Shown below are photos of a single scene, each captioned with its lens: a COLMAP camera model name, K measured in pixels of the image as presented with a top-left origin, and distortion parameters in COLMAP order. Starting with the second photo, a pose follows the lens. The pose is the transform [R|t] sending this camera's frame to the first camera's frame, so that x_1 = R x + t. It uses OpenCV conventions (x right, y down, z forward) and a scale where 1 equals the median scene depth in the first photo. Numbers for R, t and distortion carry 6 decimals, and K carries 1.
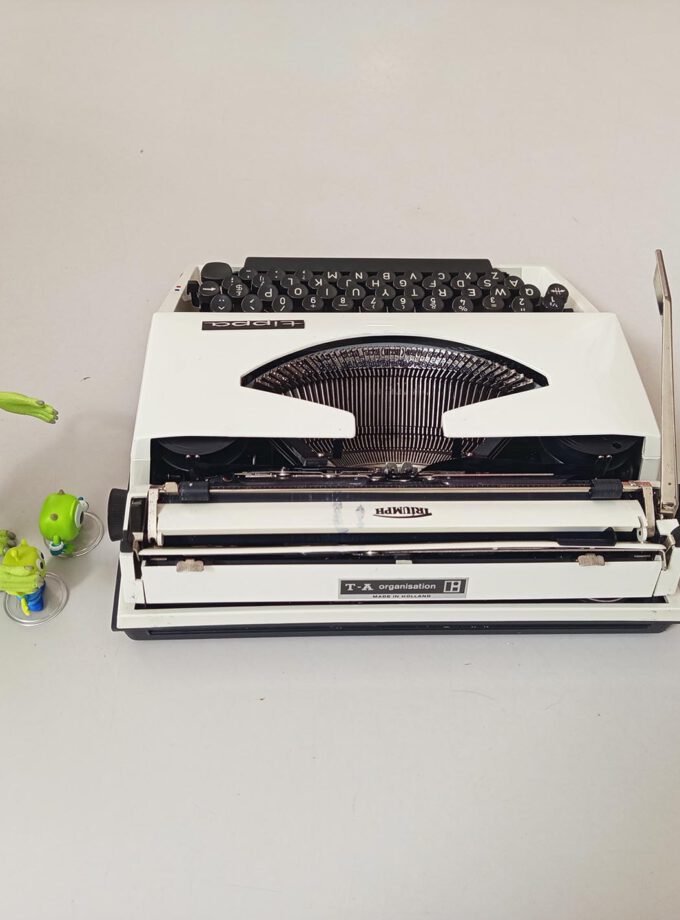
lens RADIAL K [[849.1, 0, 331.8], [0, 849.1, 461.5], [0, 0, 1]] dist [0.058922, 0.000000]
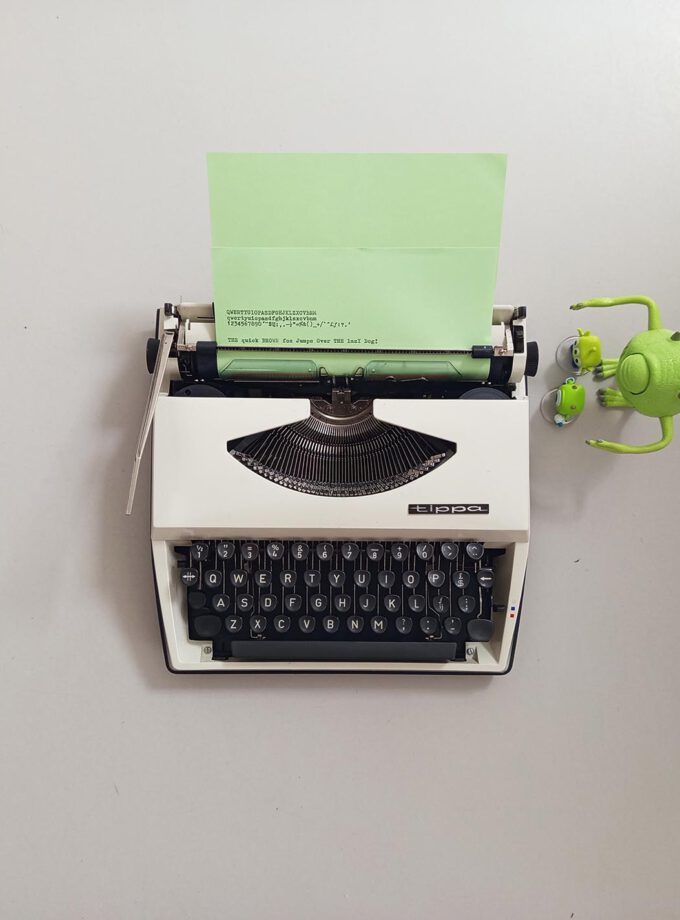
lens RADIAL K [[849.1, 0, 335.3], [0, 849.1, 463.3], [0, 0, 1]] dist [0.058922, 0.000000]
pose [[-0.998706, -0.040378, -0.030920, 0.120876], [0.008654, -0.734035, 0.679056, -0.987449], [-0.050115, 0.677910, 0.733435, 0.035528]]
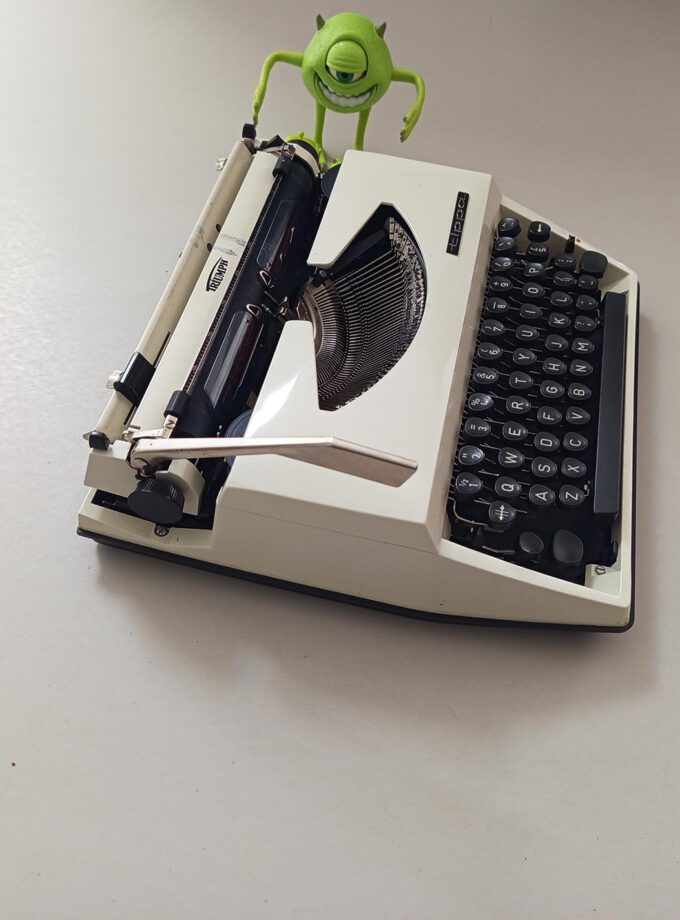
lens RADIAL K [[937.9, 0, 341.6], [0, 937.9, 458.4], [0, 0, 1]] dist [-0.004797, 0.000000]
pose [[-0.241977, 0.757647, -0.606150, 0.876669], [-0.786819, 0.212336, 0.579508, -0.665167], [0.567770, 0.617158, 0.544751, 0.478368]]
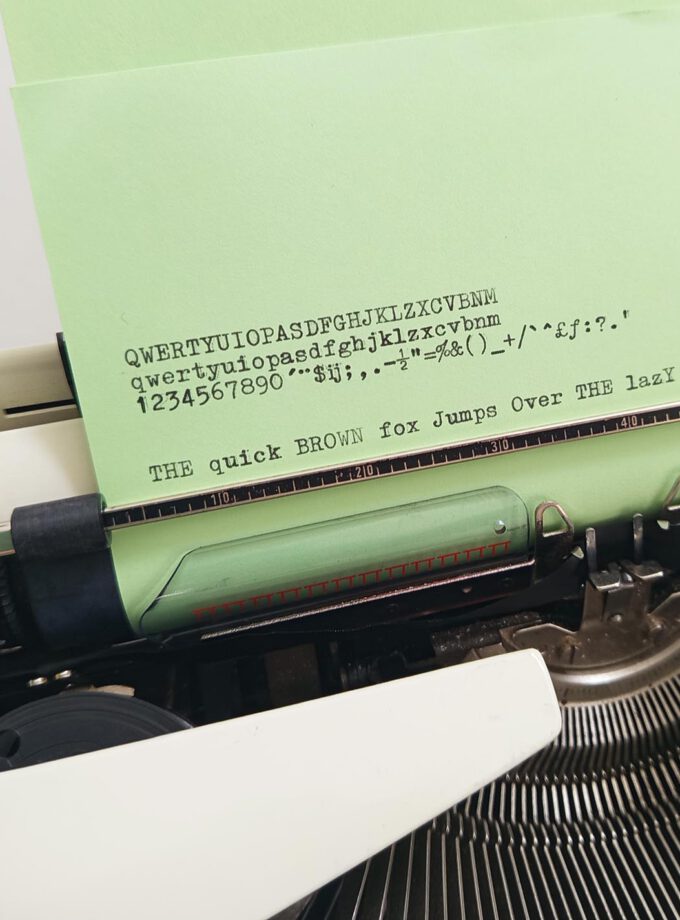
lens RADIAL K [[849.1, 0, 343.3], [0, 849.1, 458.2], [0, 0, 1]] dist [0.058922, 0.000000]
pose [[-0.955509, 0.153112, -0.252108, 0.262677], [-0.292678, -0.598286, 0.745918, -0.208502], [-0.036624, 0.786518, 0.616480, 0.676876]]
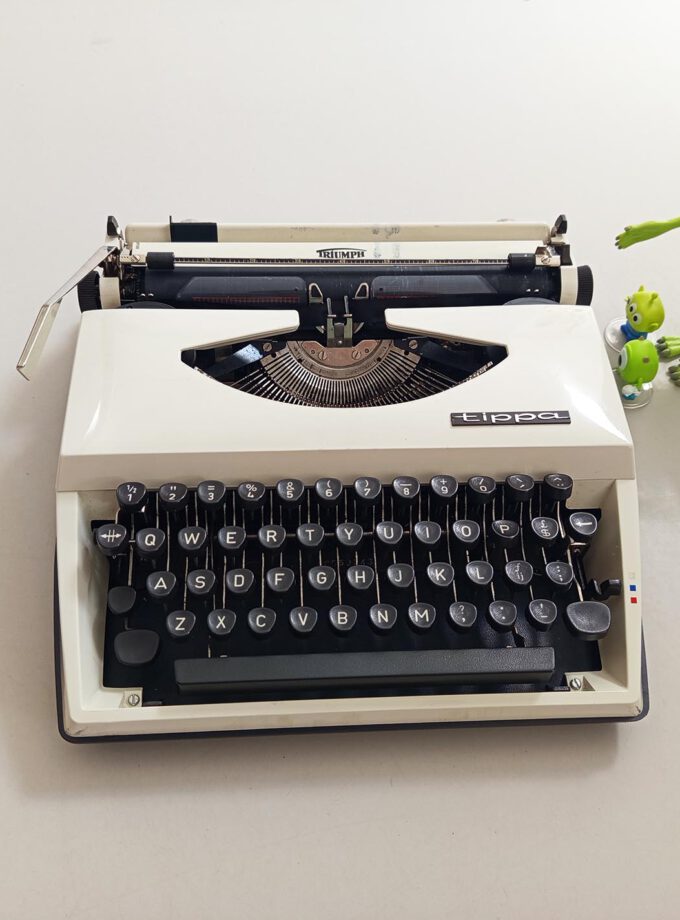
lens RADIAL K [[849.1, 0, 335.3], [0, 849.1, 462.1], [0, 0, 1]] dist [0.058922, 0.000000]
pose [[-0.997891, -0.023642, -0.060449, 0.135852], [-0.051219, -0.285266, 0.957079, -0.995188], [-0.039871, 0.958157, 0.283453, 0.821706]]
